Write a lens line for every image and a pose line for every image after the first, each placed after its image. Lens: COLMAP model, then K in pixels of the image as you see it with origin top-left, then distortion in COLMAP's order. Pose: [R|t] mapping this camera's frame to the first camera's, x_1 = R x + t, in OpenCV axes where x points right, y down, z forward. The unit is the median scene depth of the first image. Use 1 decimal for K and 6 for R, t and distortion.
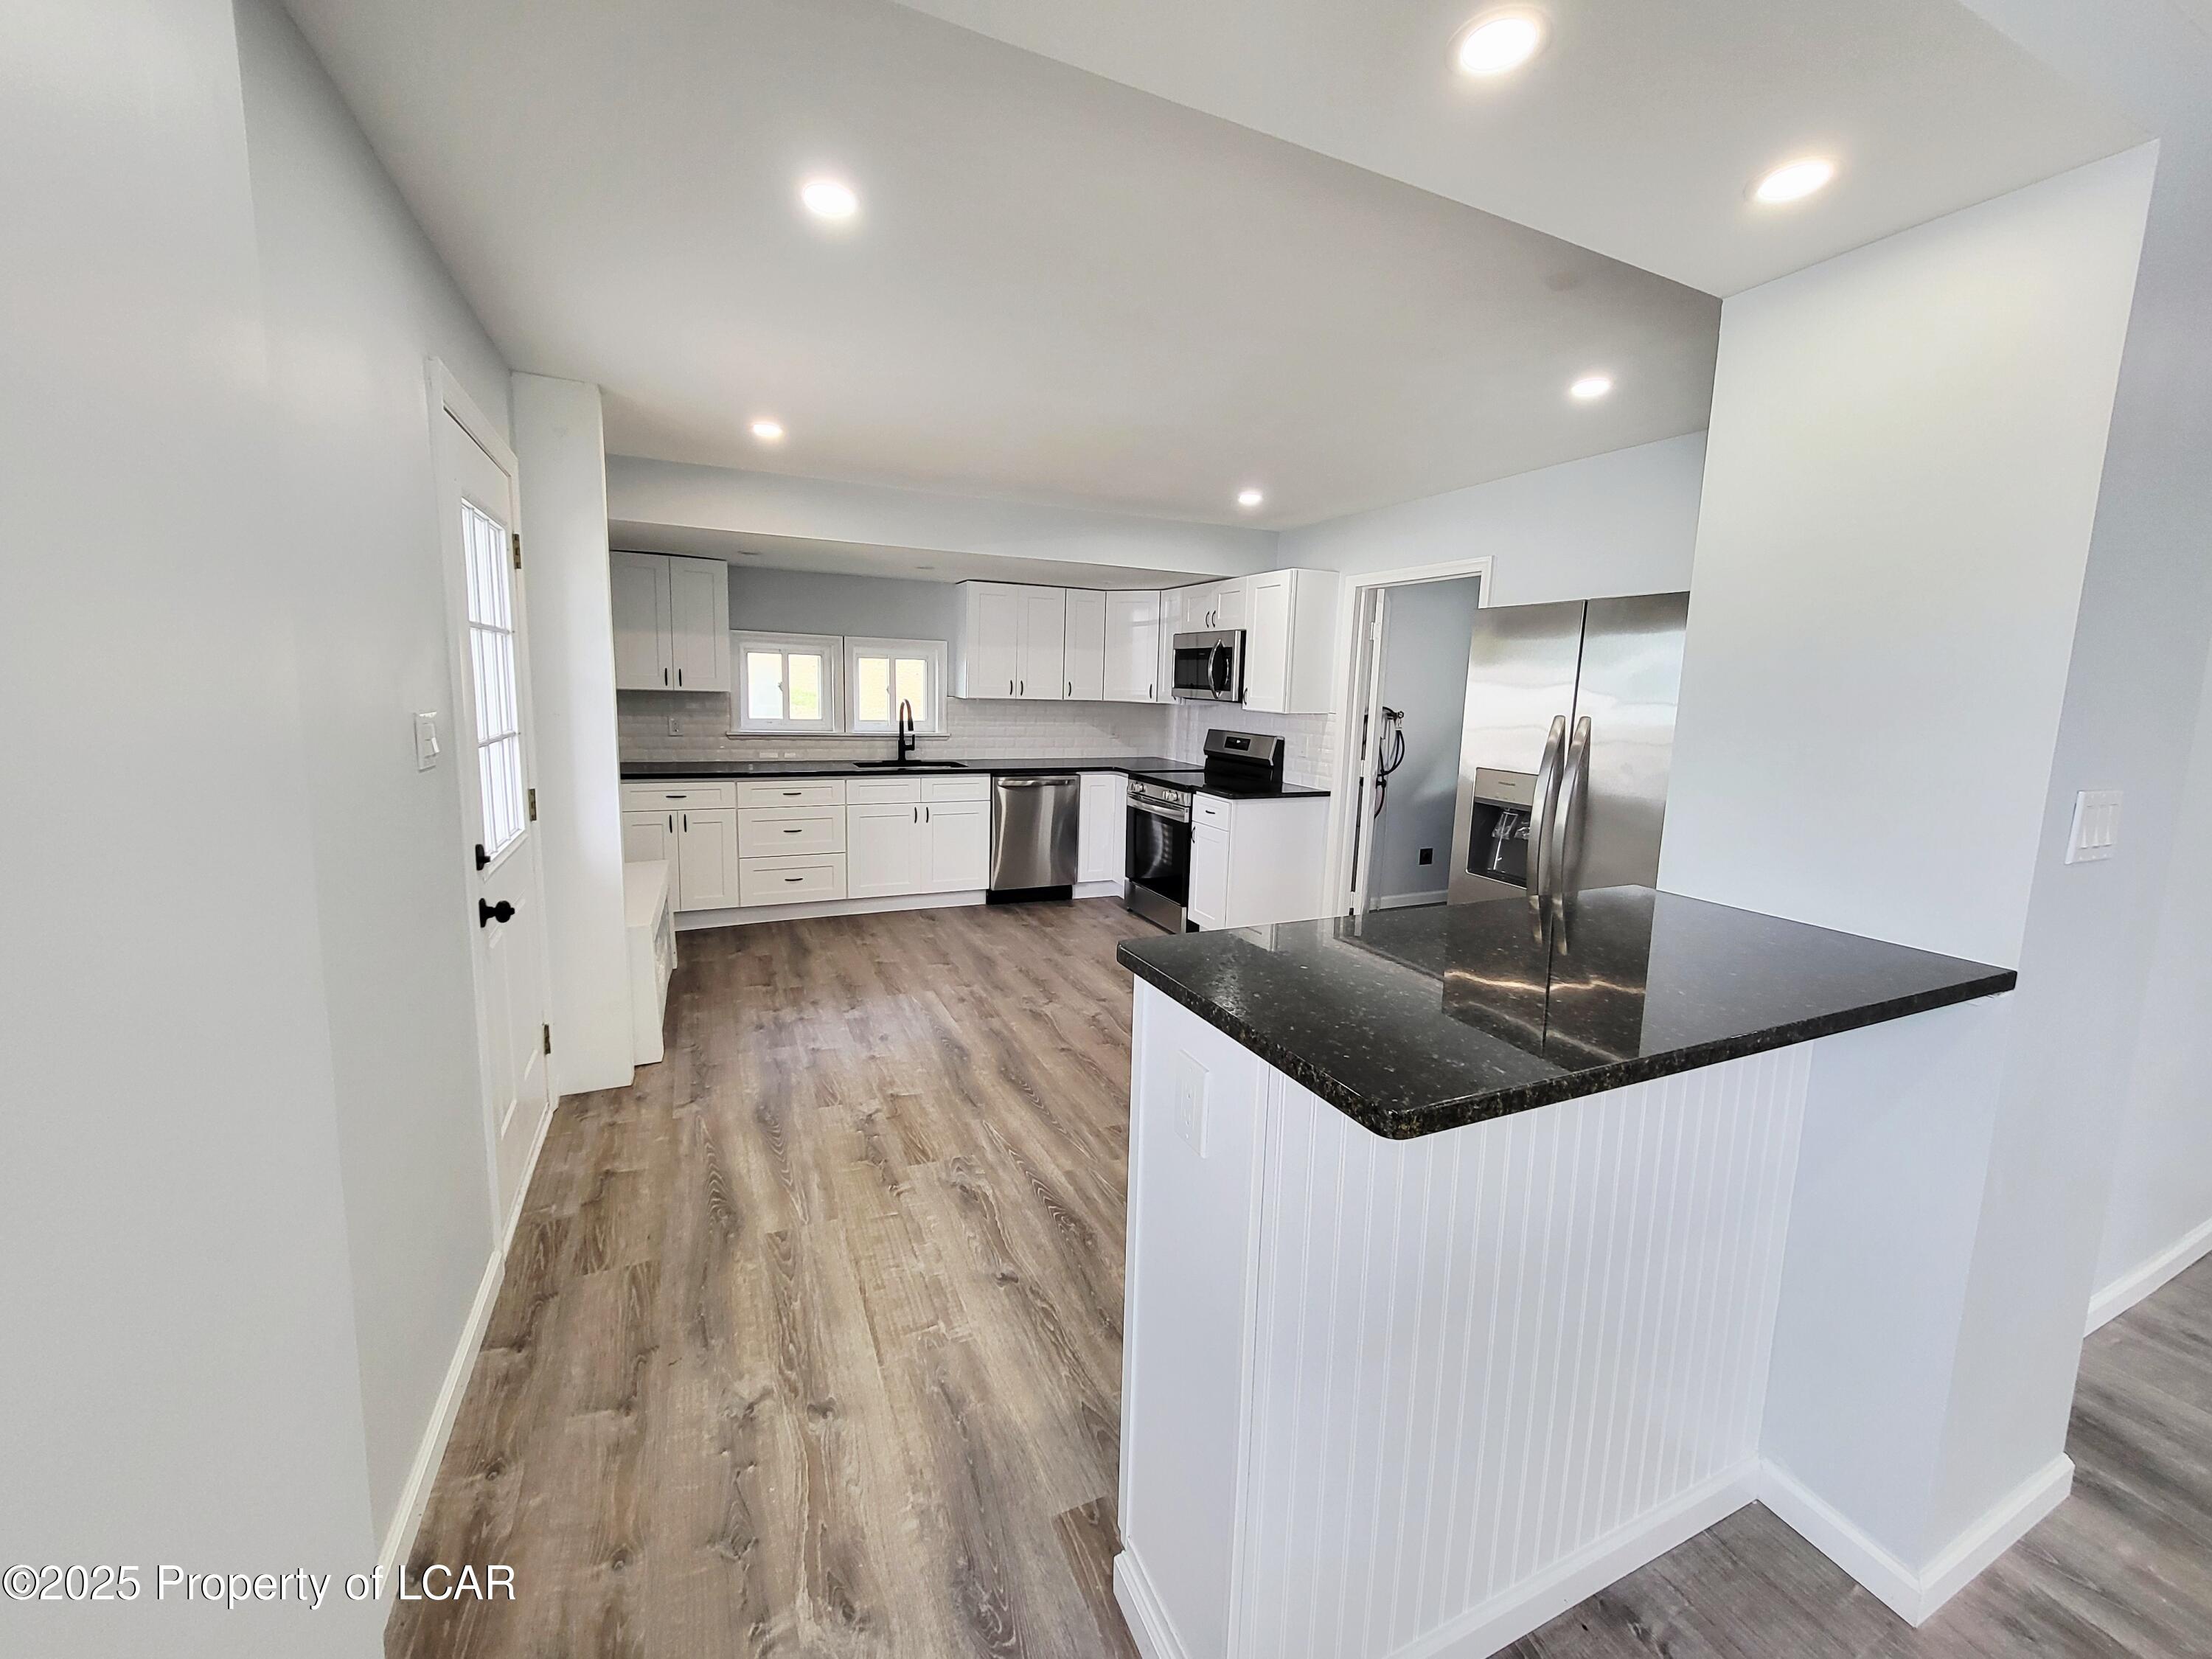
lens RADIAL K [[868.9, 0, 1082.1], [0, 868.9, 806.2], [0, 0, 1]] dist [0.007518, -0.003616]
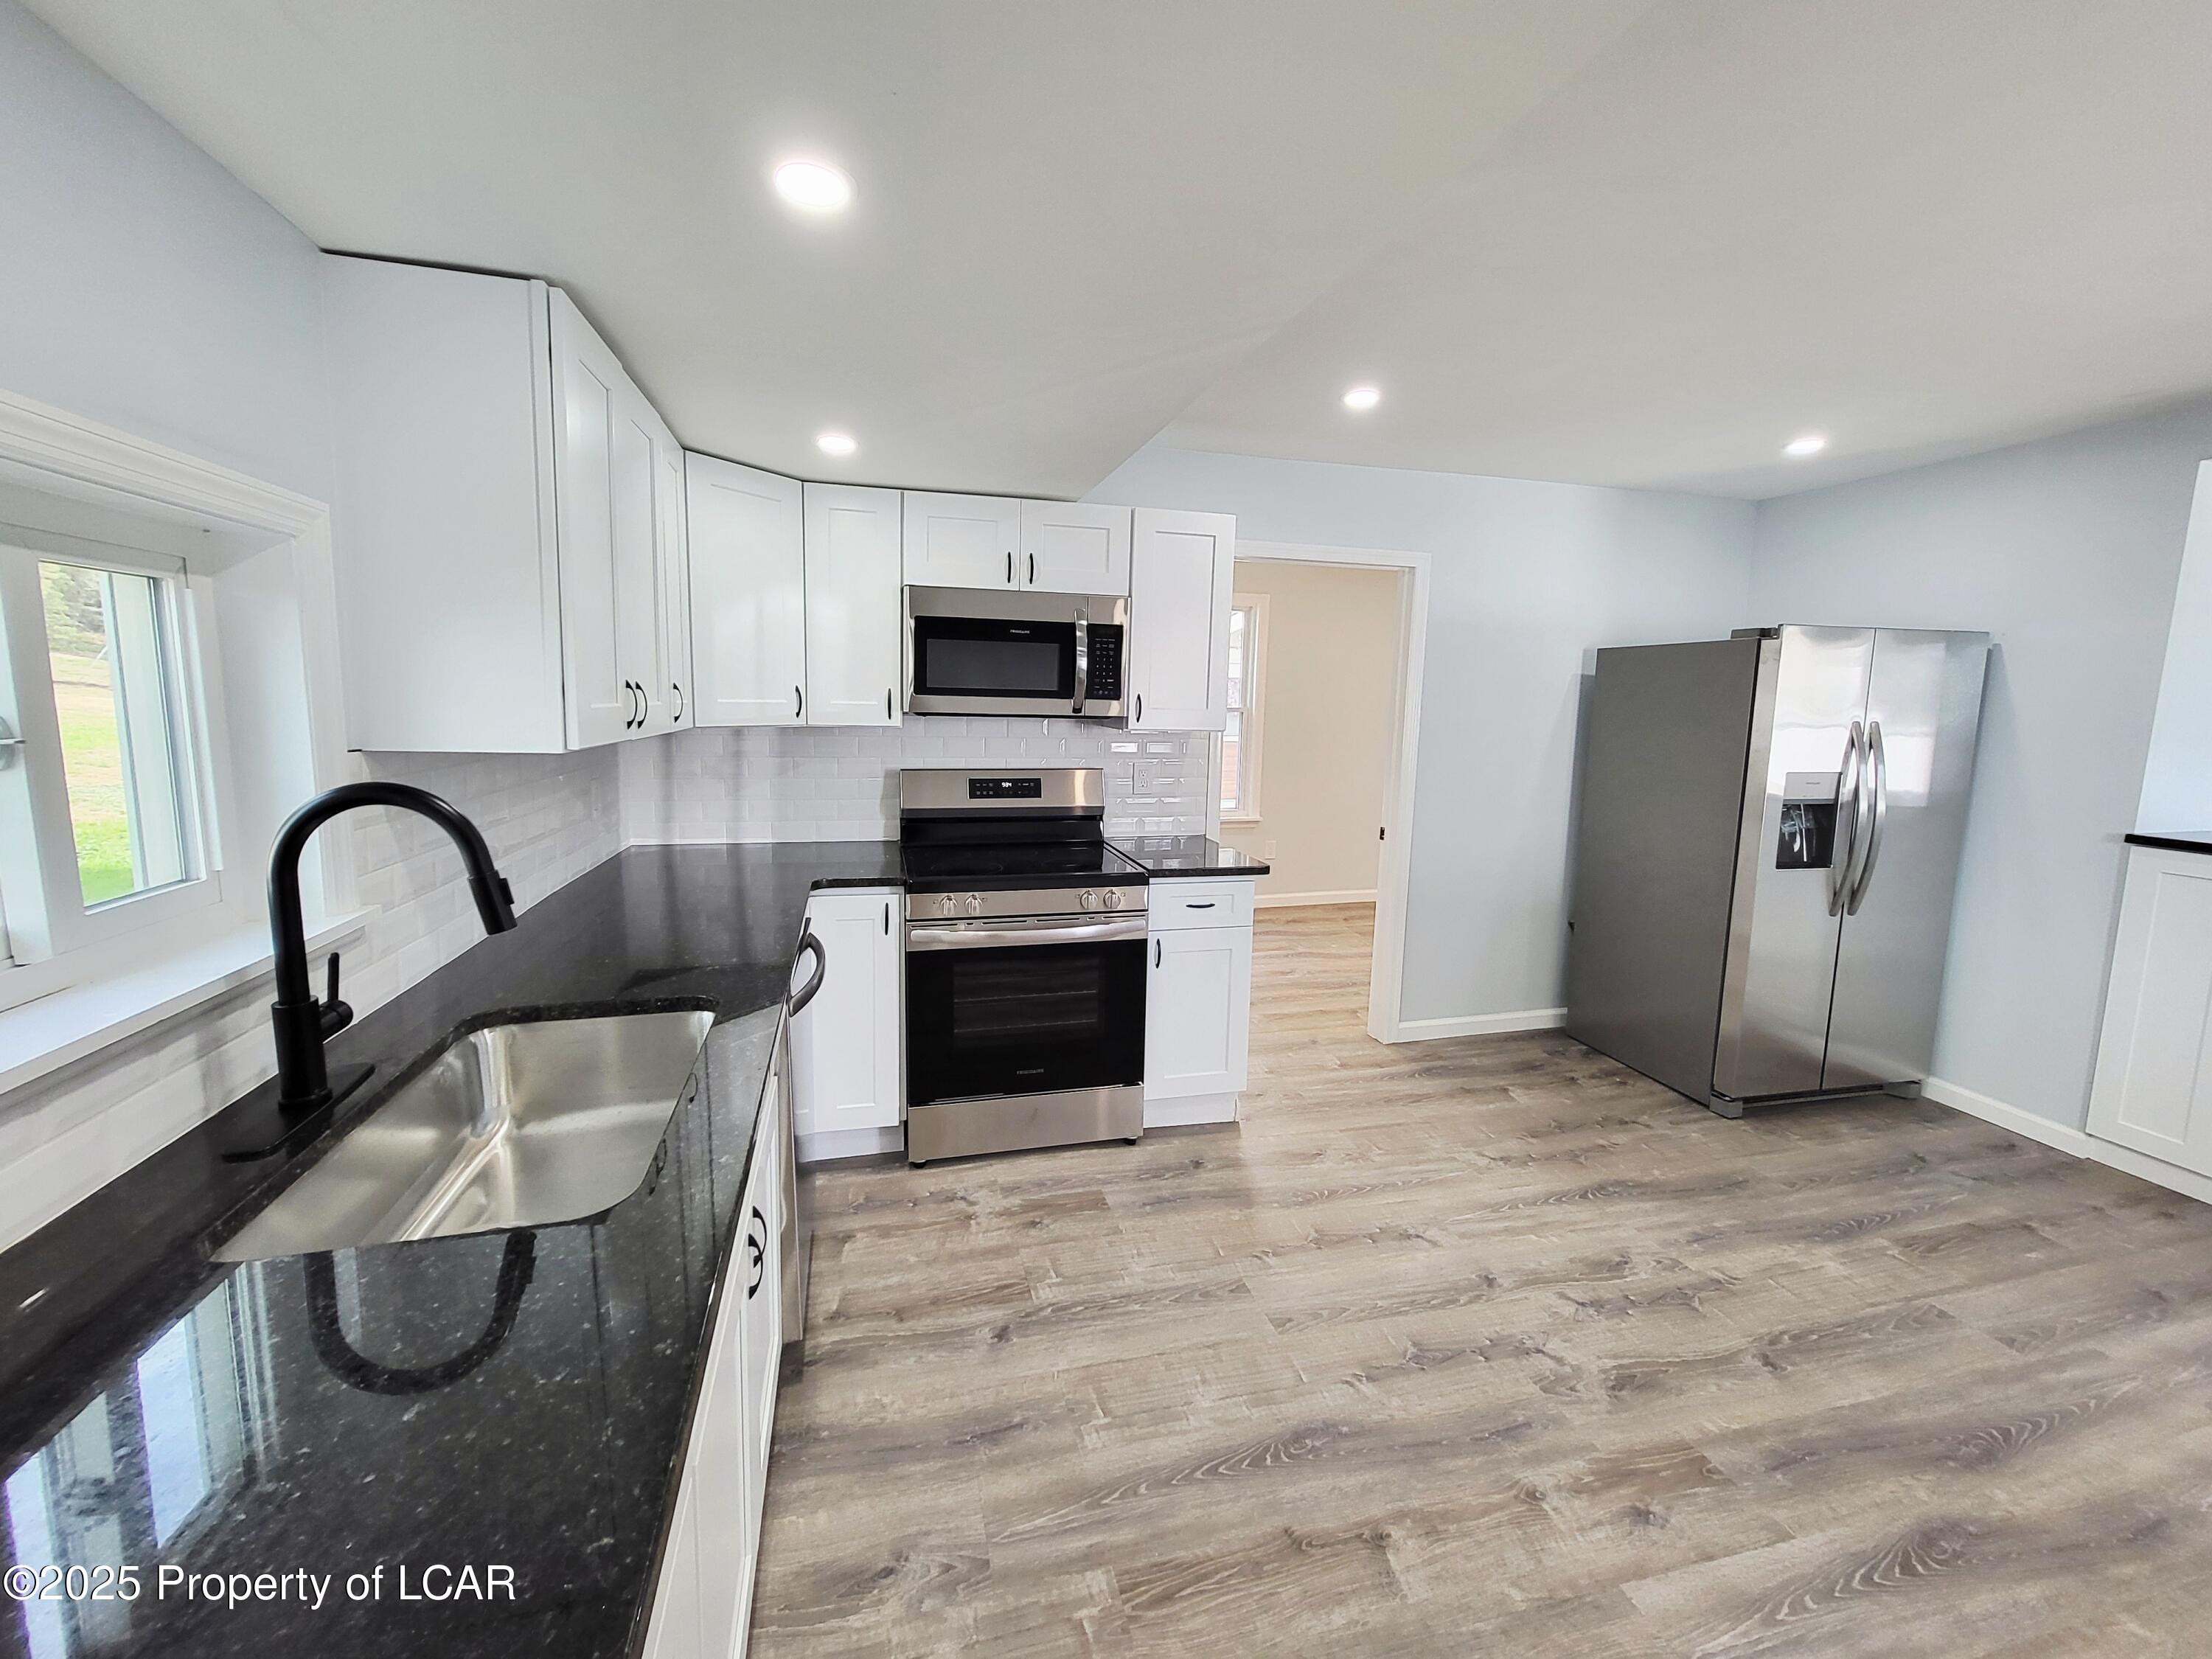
lens RADIAL K [[868.9, 0, 1085.6], [0, 868.9, 801.0], [0, 0, 1]] dist [0.007518, -0.003616]
pose [[0.163330, -0.143408, 0.976093, -0.505676], [0.125080, 0.984405, 0.123700, -0.170342], [-0.978610, 0.101886, 0.178720, 1.118729]]
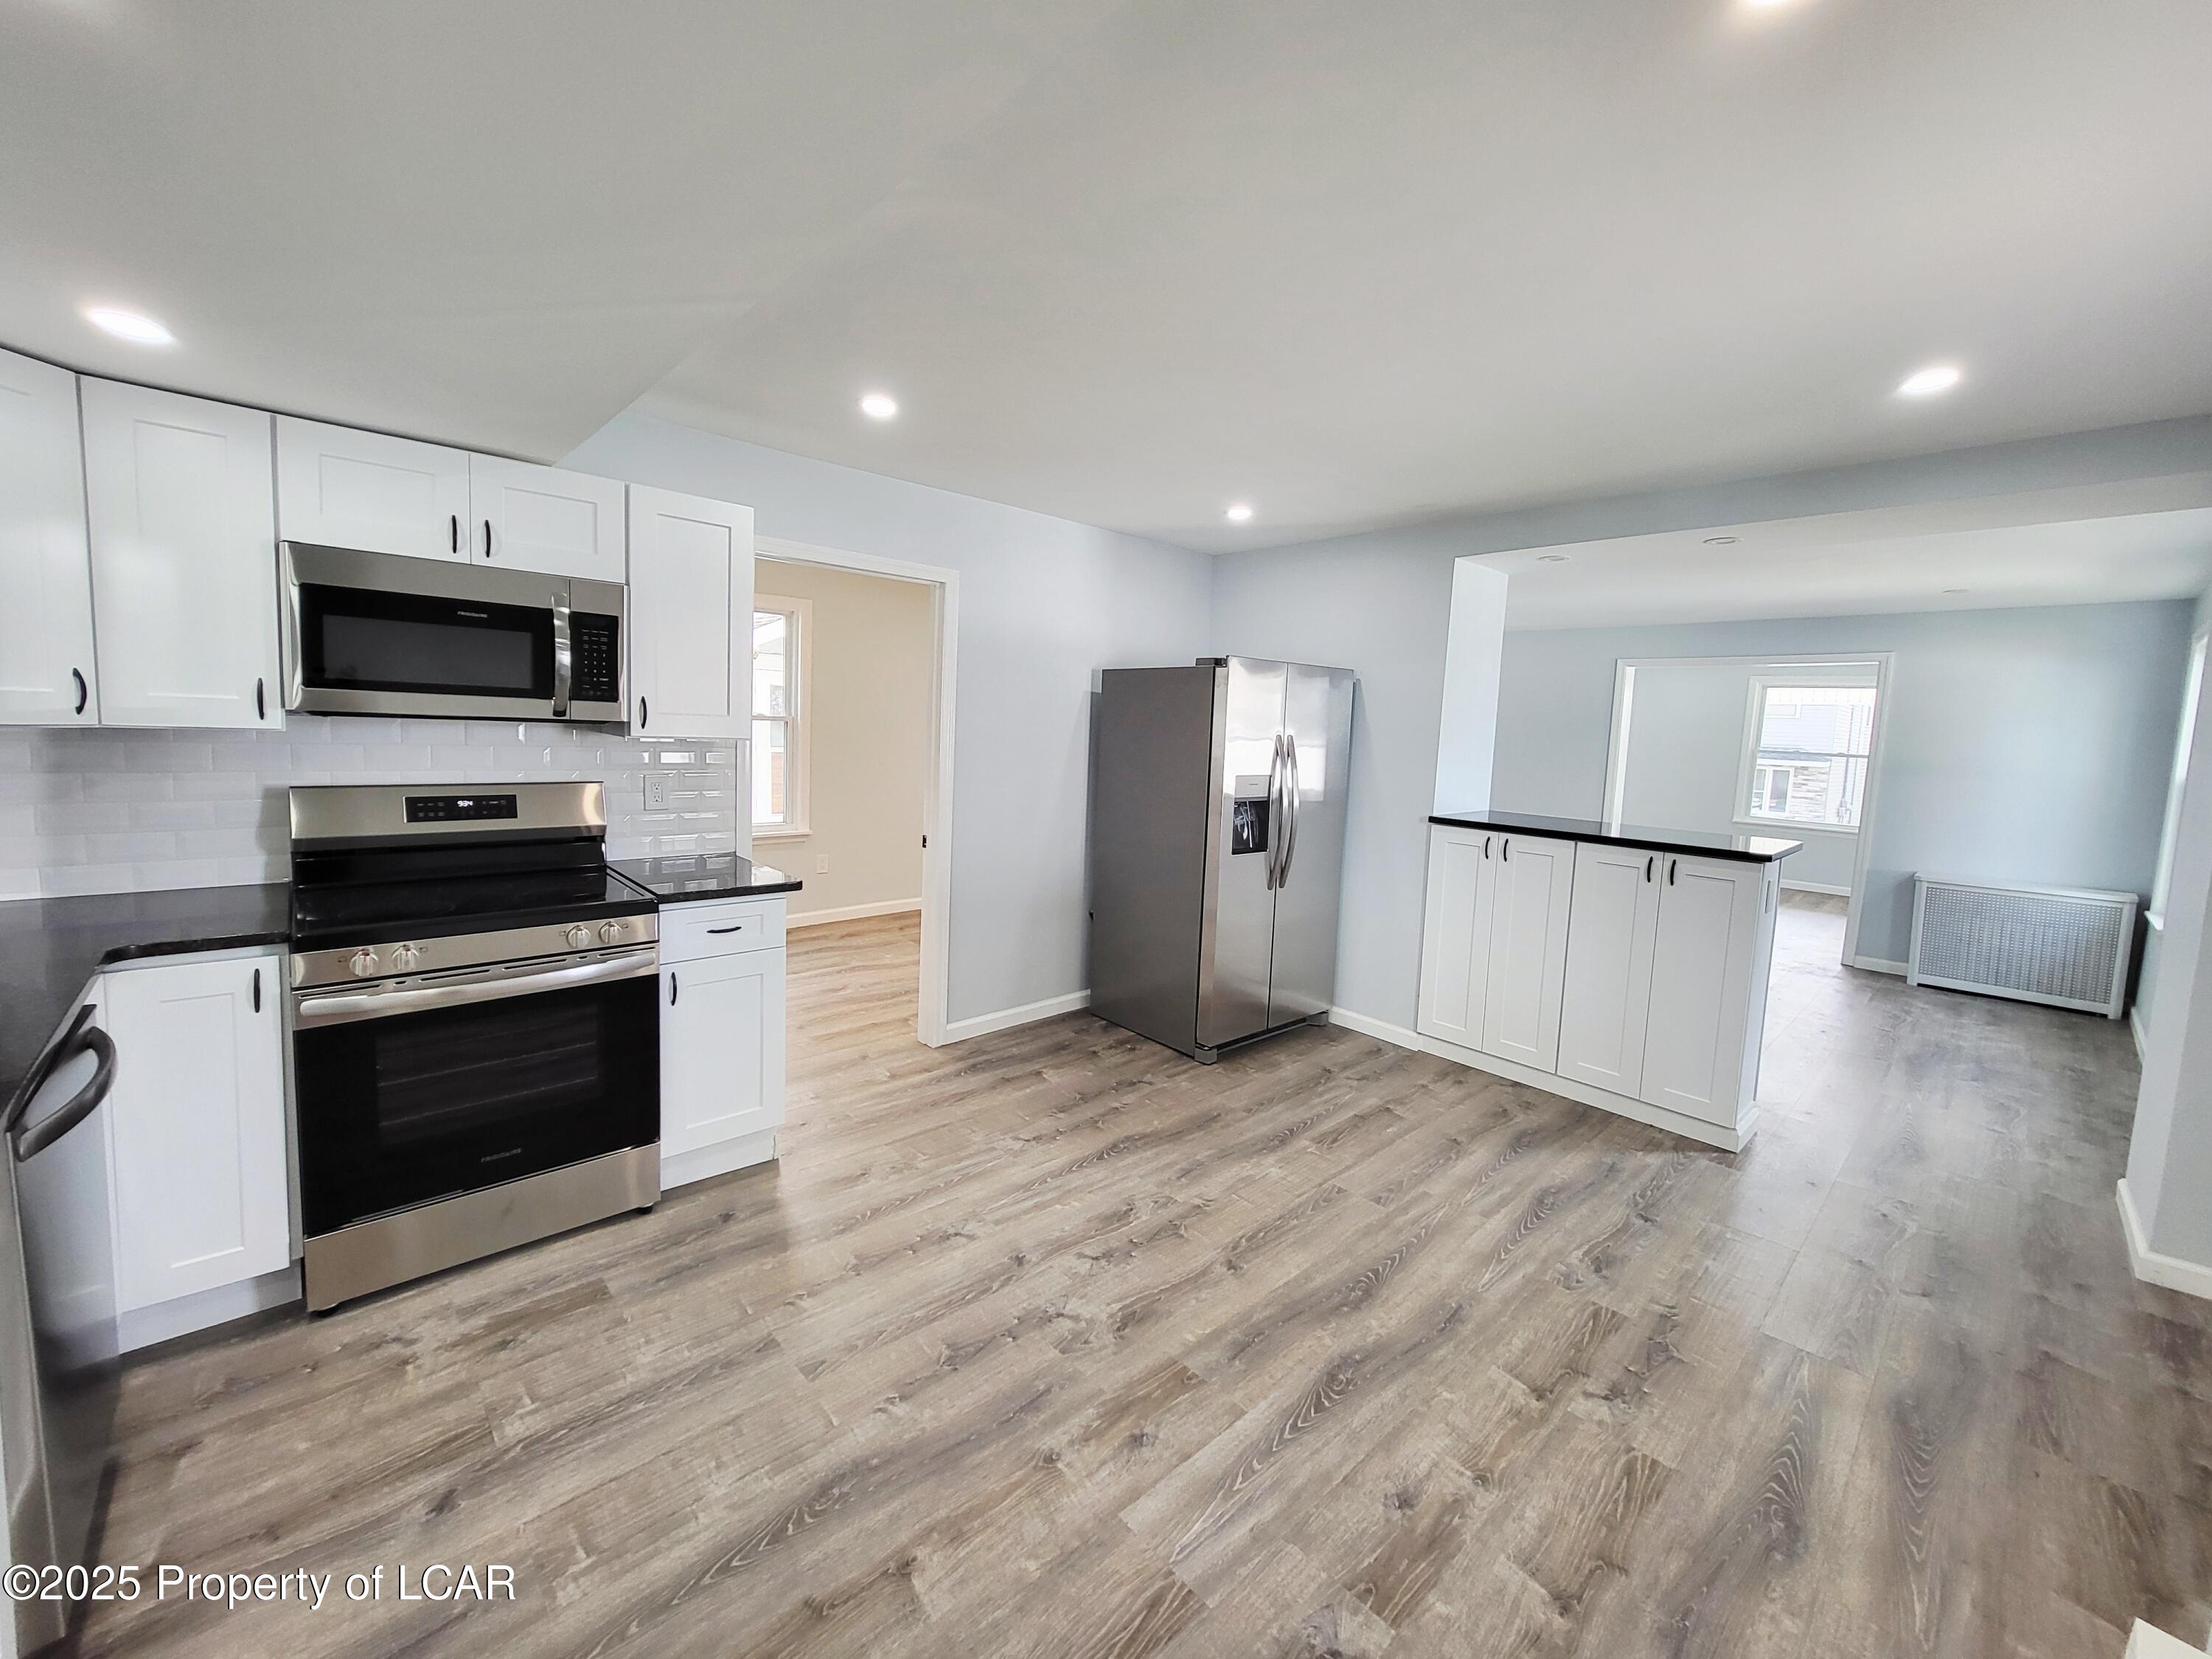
lens RADIAL K [[868.9, 0, 1088.5], [0, 868.9, 799.5], [0, 0, 1]] dist [0.007518, -0.003616]
pose [[-0.318917, -0.126297, 0.939330, -0.491120], [0.084924, 0.983287, 0.161040, -0.163533], [-0.943970, 0.131130, -0.302862, 1.090858]]
